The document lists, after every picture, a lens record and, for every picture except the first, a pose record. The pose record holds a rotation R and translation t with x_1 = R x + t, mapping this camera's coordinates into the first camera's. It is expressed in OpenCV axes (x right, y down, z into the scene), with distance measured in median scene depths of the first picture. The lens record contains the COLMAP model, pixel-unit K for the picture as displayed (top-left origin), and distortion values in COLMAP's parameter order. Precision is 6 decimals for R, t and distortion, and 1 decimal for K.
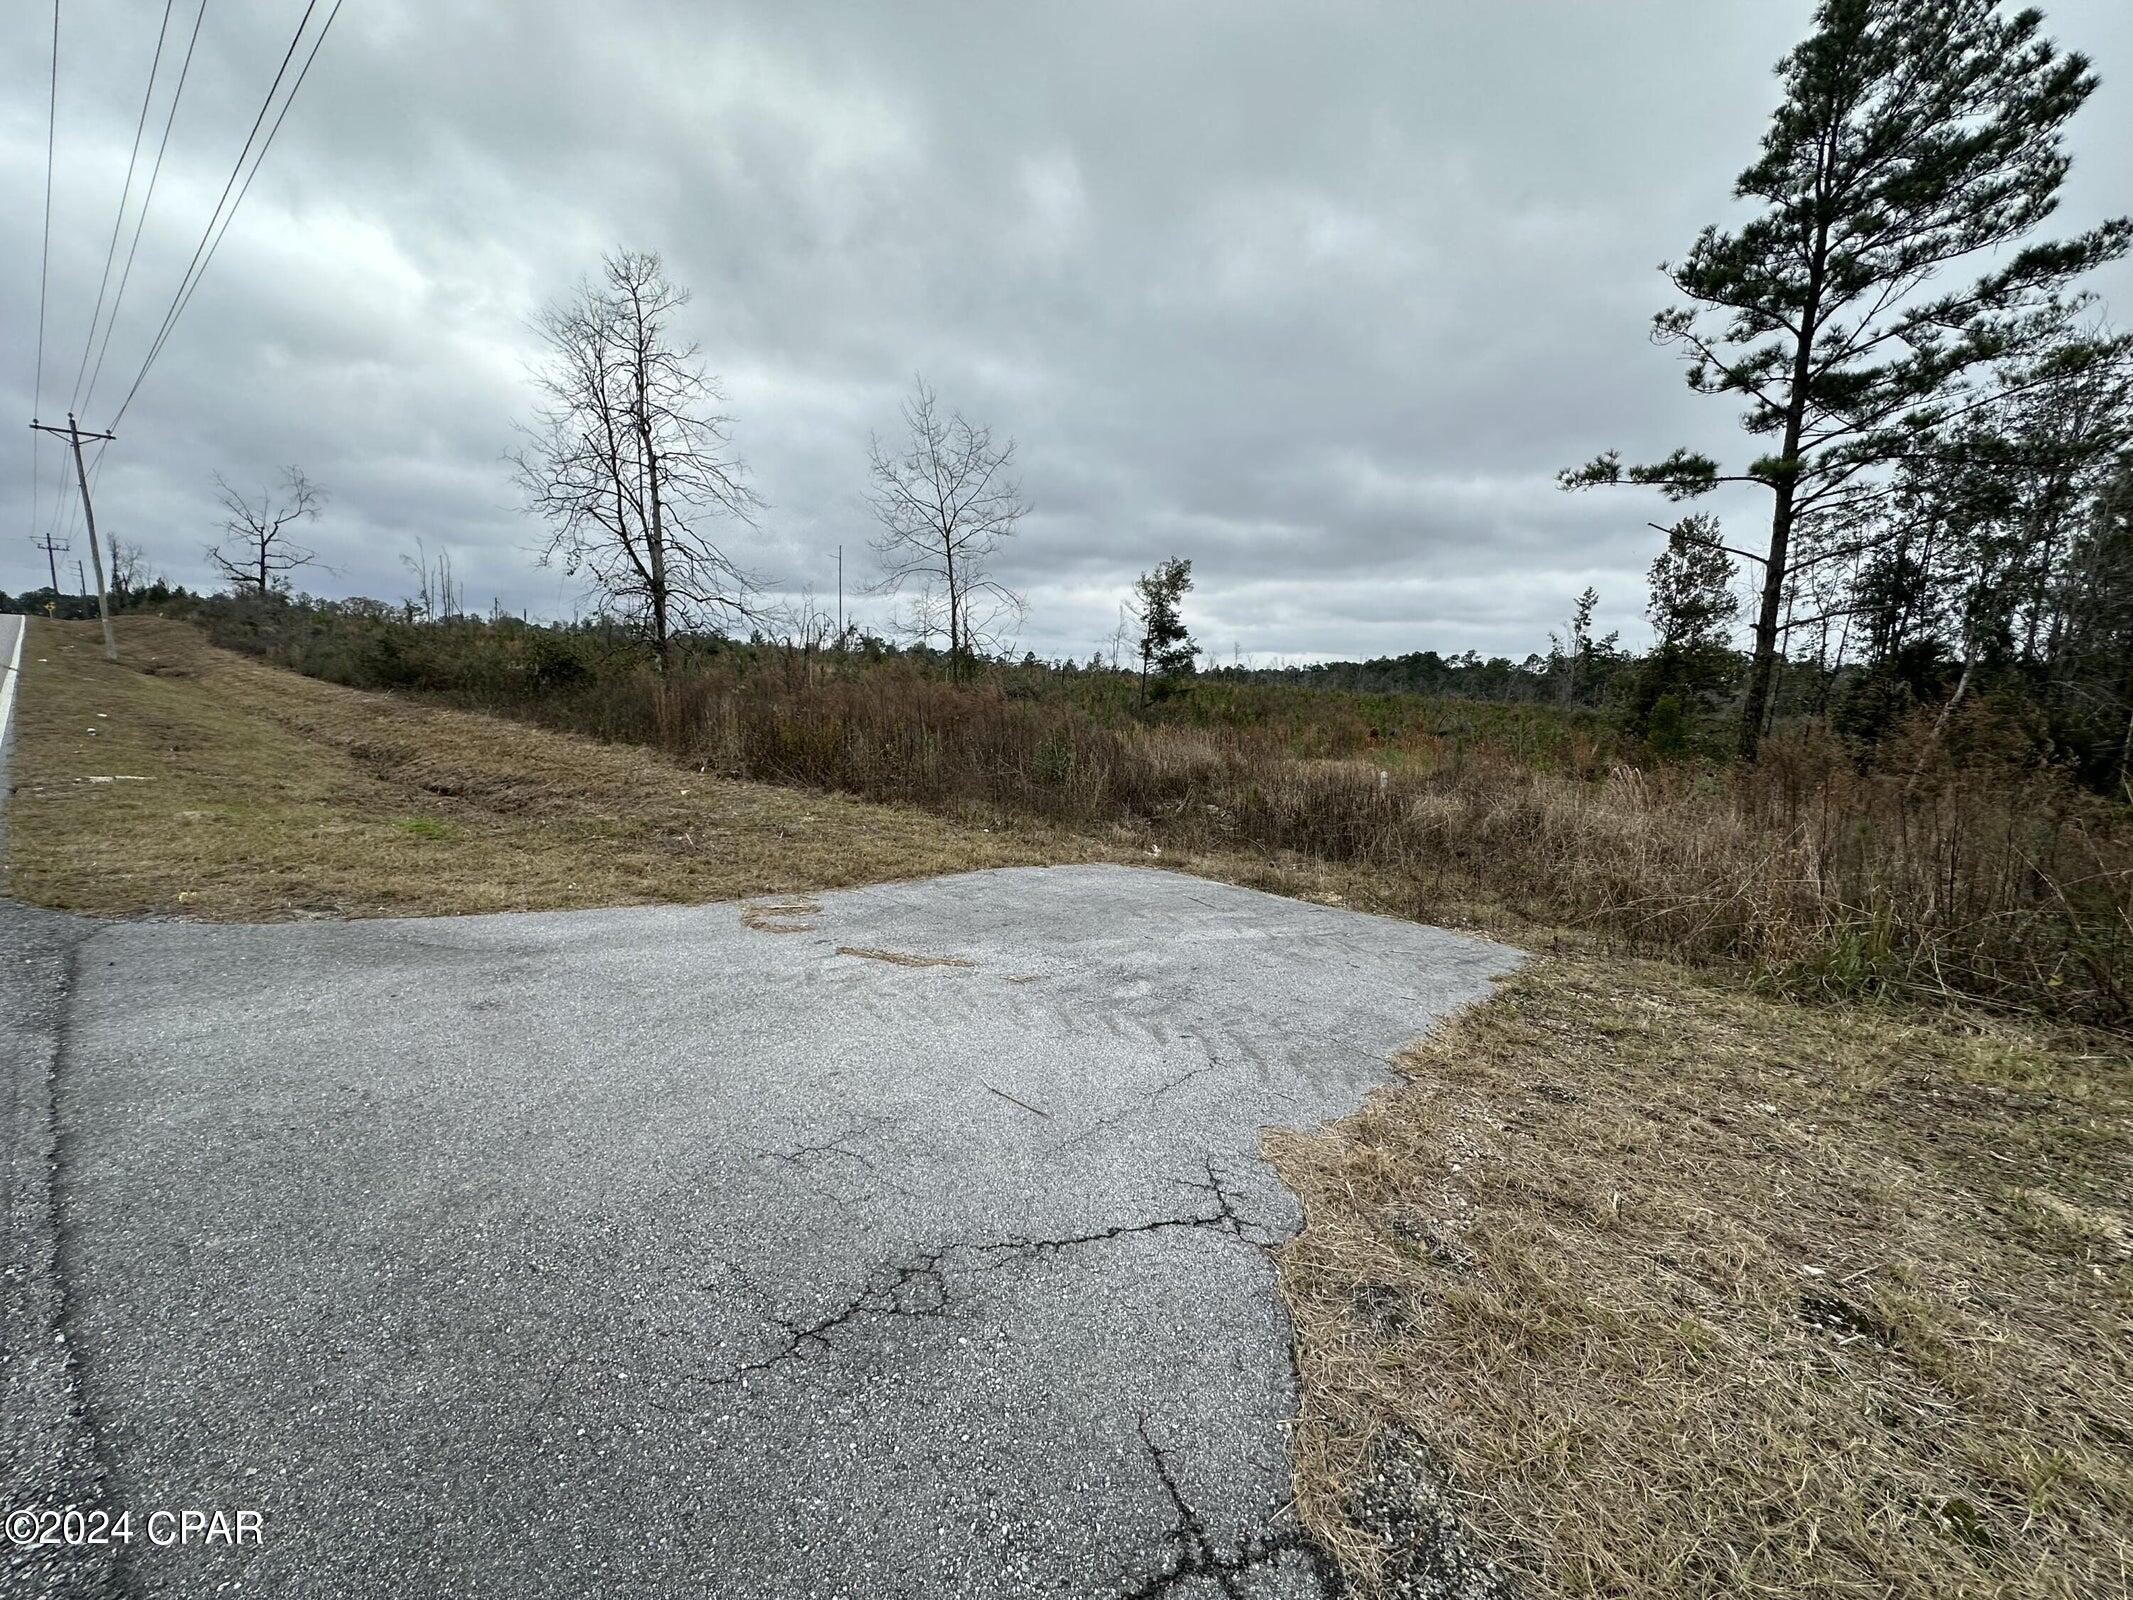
lens RADIAL K [[857.0, 0, 1066.5], [0, 857.0, 800.0], [0, 0, 1]] dist [-0.001077, -0.000306]
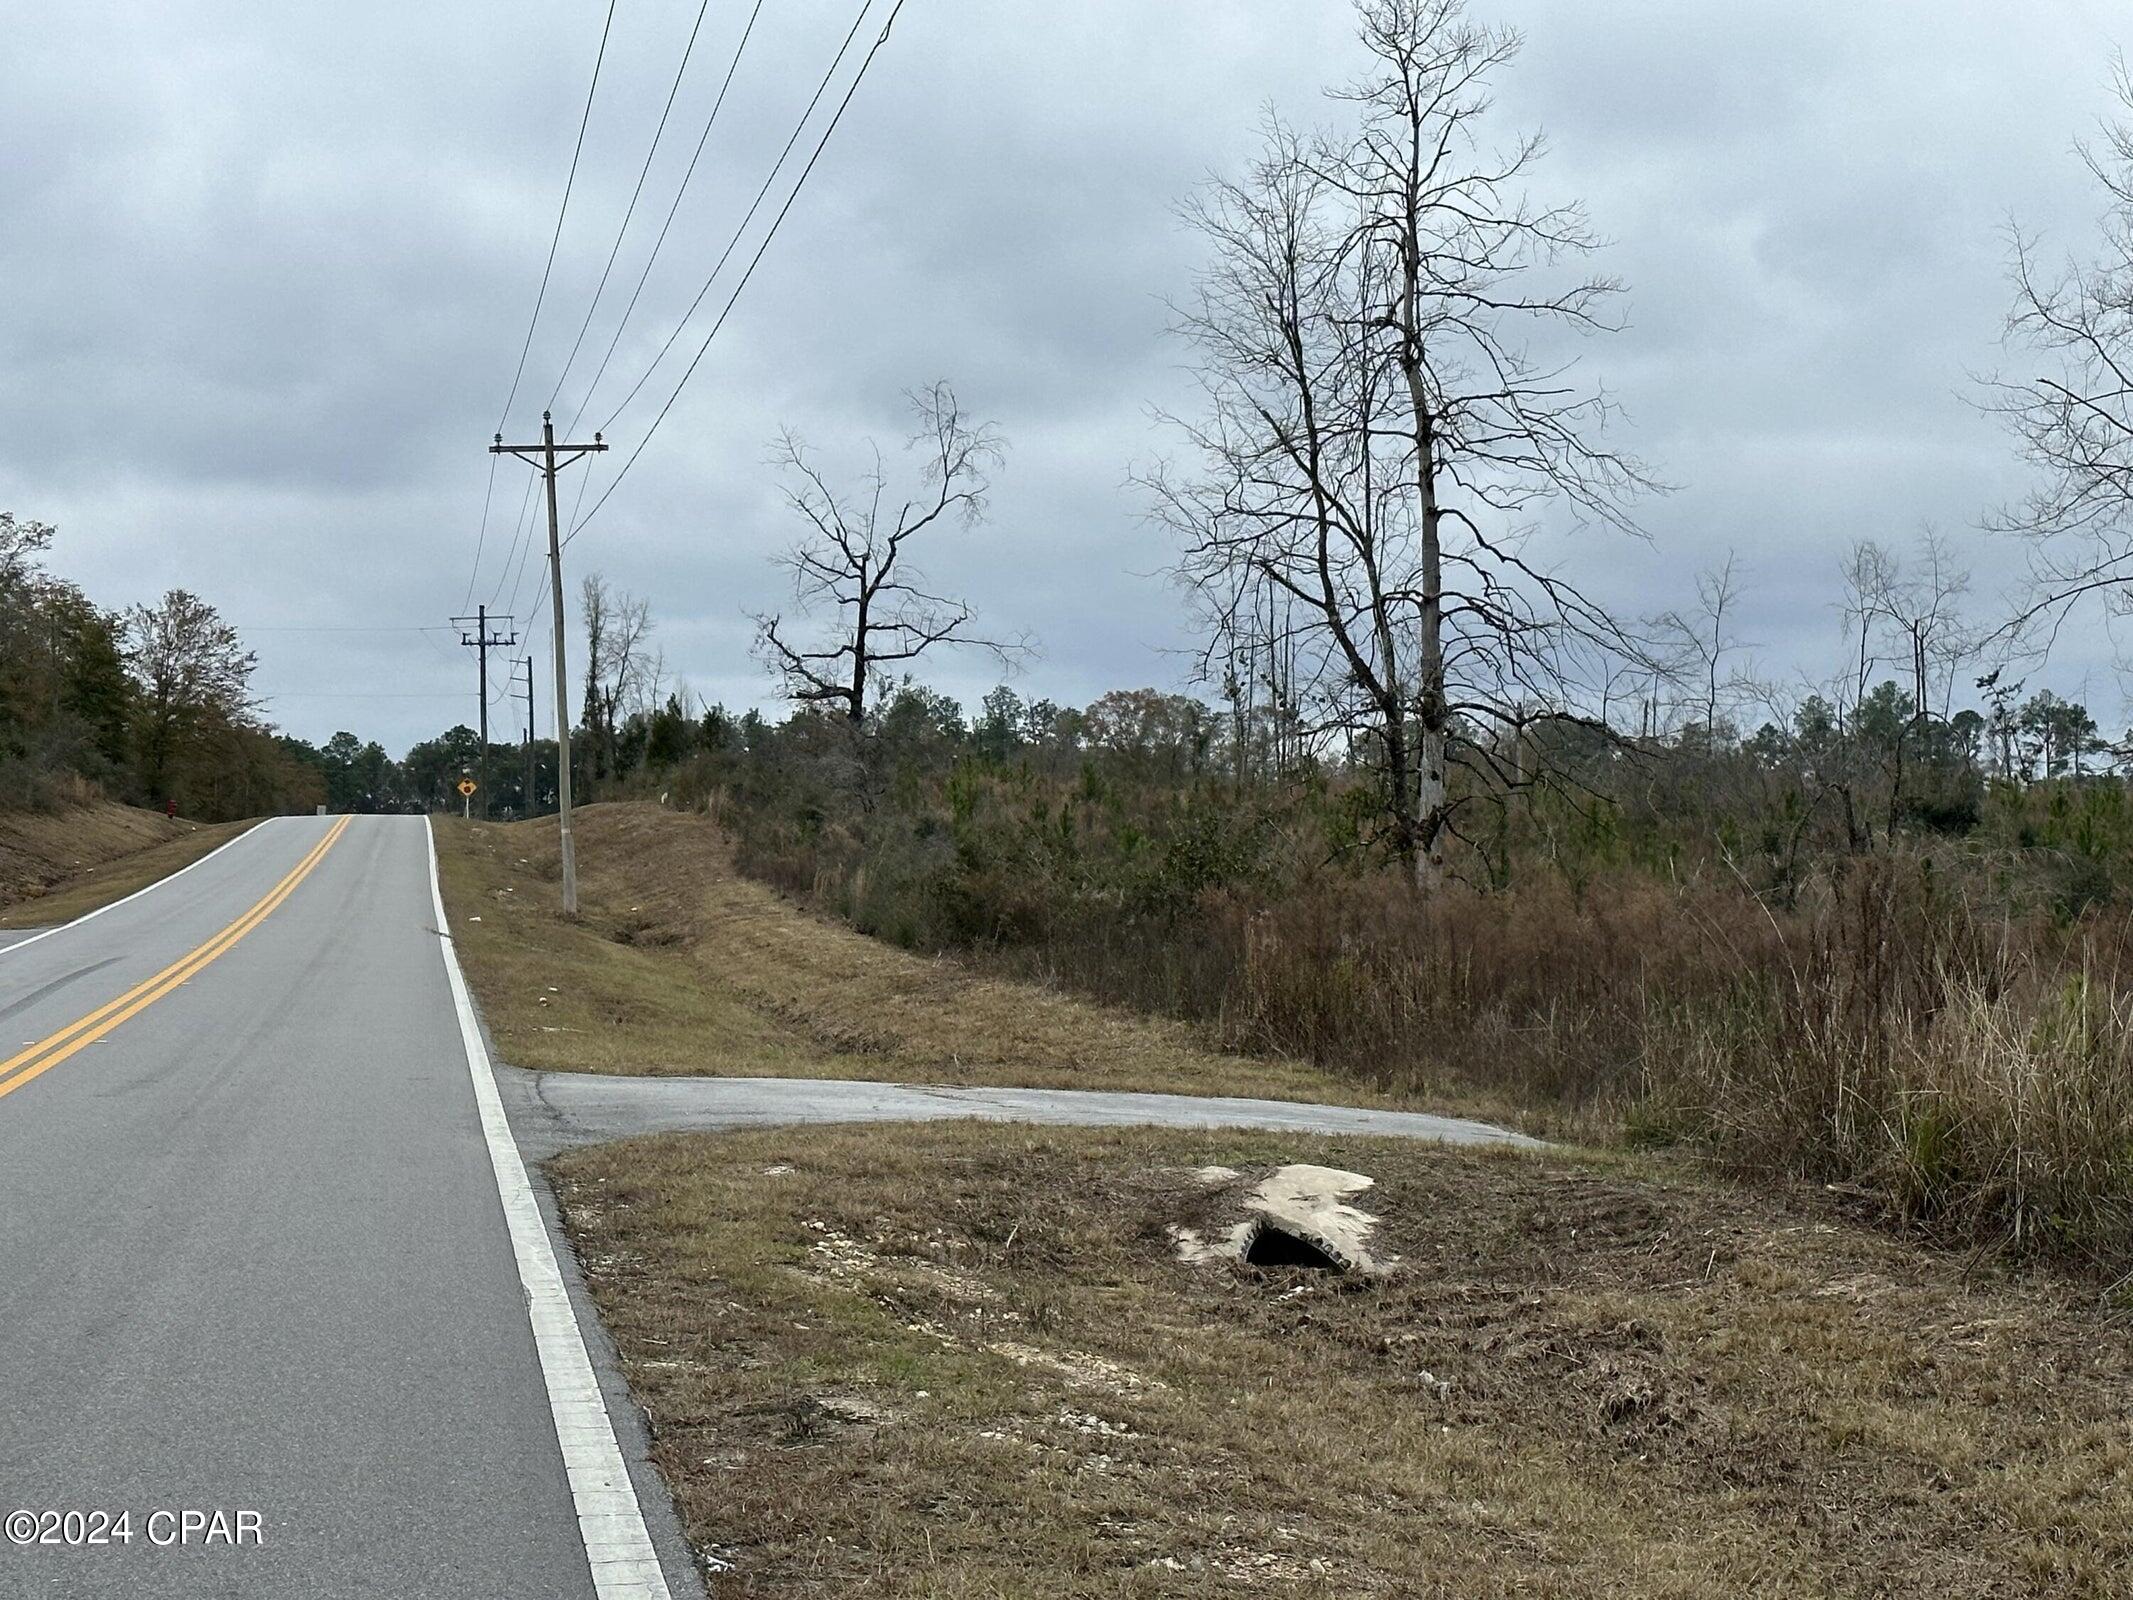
lens RADIAL K [[3937.5, 0, 1066.5], [0, 3937.5, 800.0], [0, 0, 1]] dist [-0.011597, -0.011933]
pose [[0.758775, -0.055644, -0.648972, 0.318639], [-0.053731, 0.987601, -0.147501, 0.050294], [0.649133, 0.146790, 0.746378, -0.285156]]
